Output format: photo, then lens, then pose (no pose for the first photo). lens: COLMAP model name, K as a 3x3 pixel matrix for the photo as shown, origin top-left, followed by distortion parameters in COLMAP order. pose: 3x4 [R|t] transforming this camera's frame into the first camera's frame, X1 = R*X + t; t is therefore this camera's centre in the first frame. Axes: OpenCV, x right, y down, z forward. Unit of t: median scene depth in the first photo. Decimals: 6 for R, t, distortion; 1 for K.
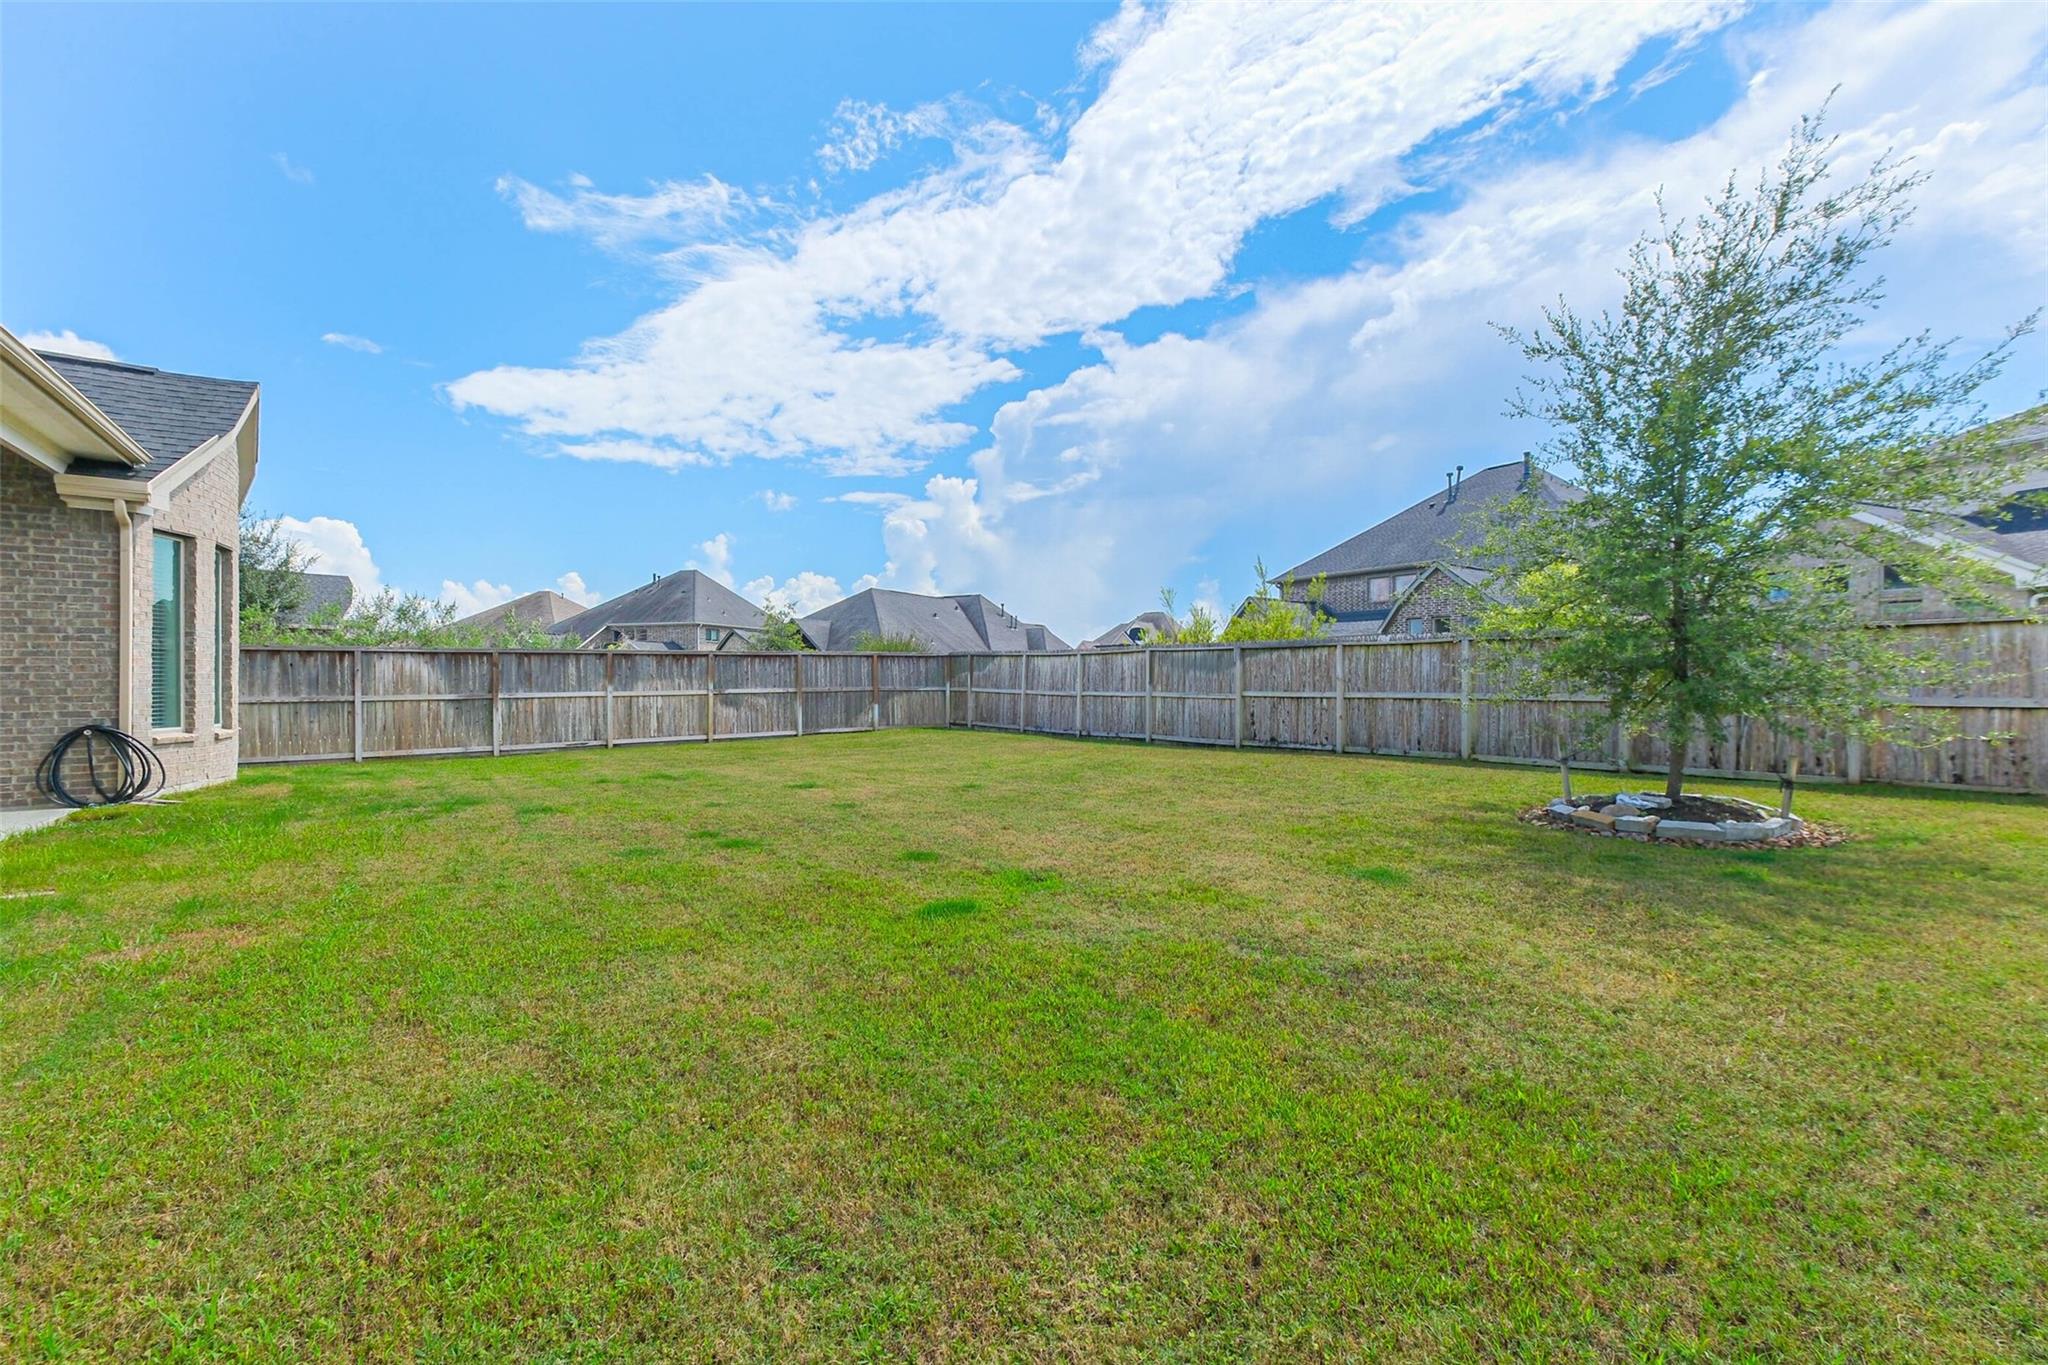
lens RADIAL K [[918.8, 0, 1016.4], [0, 918.8, 687.1], [0, 0, 1]] dist [0.012504, 0.000152]
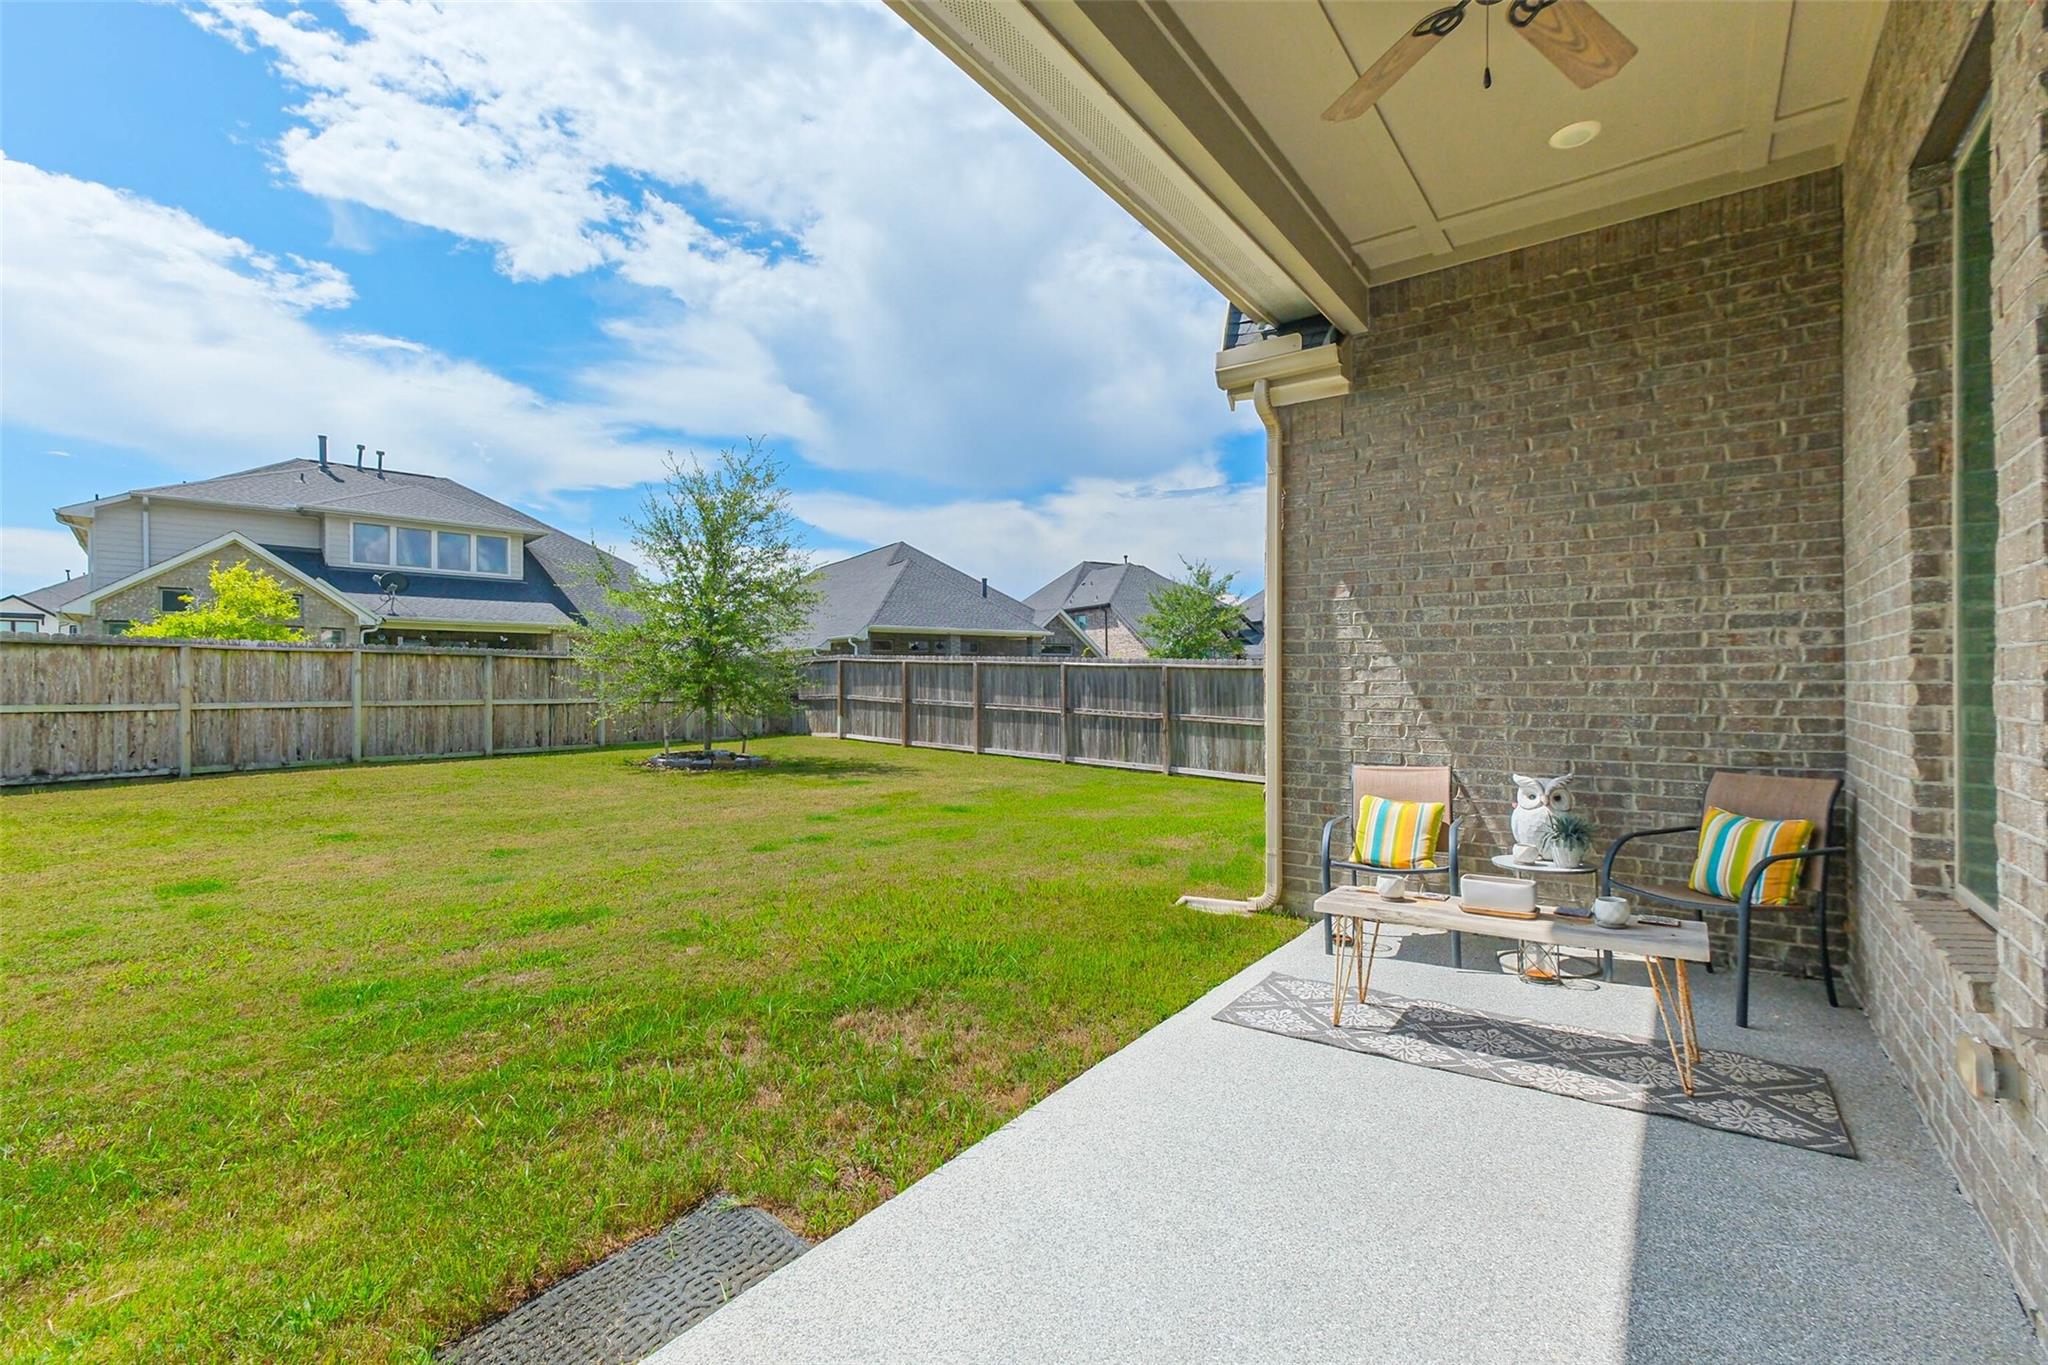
lens RADIAL K [[918.8, 0, 1059.5], [0, 918.8, 681.0], [0, 0, 1]] dist [0.012504, 0.000152]
pose [[-0.388562, 0.005841, 0.921404, -0.625162], [0.004051, 0.999981, -0.004631, -0.006453], [-0.921414, 0.001933, -0.388578, 0.506000]]
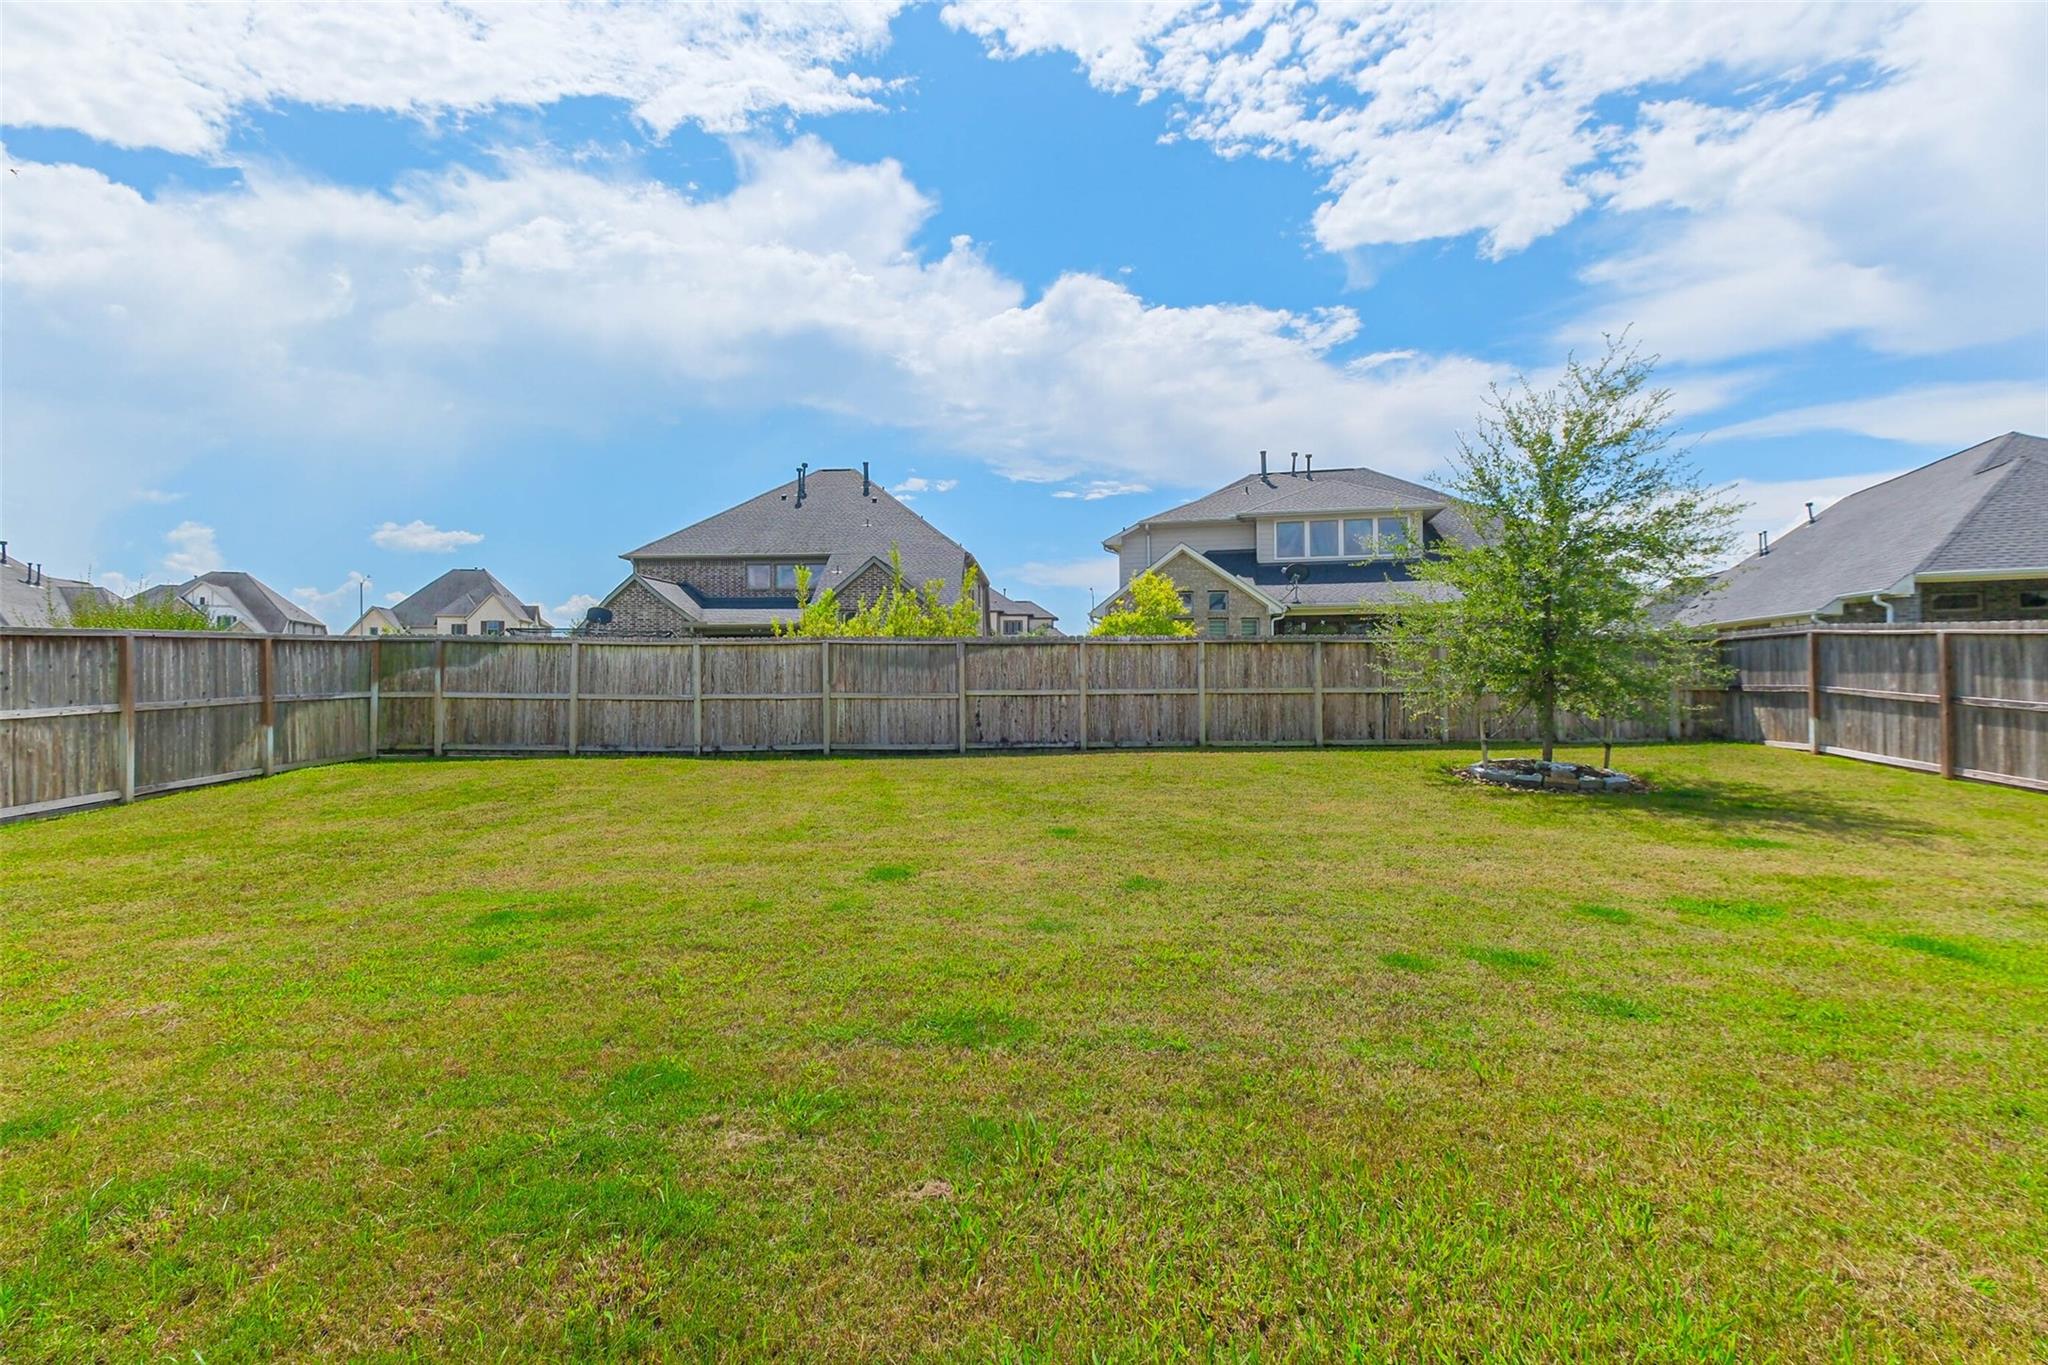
lens RADIAL K [[918.8, 0, 1017.4], [0, 918.8, 658.6], [0, 0, 1]] dist [0.012504, 0.000152]
pose [[0.586697, -0.000302, 0.809806, -0.444216], [0.008924, 0.999942, -0.006092, -0.019860], [-0.809757, 0.010801, 0.586666, 0.387748]]
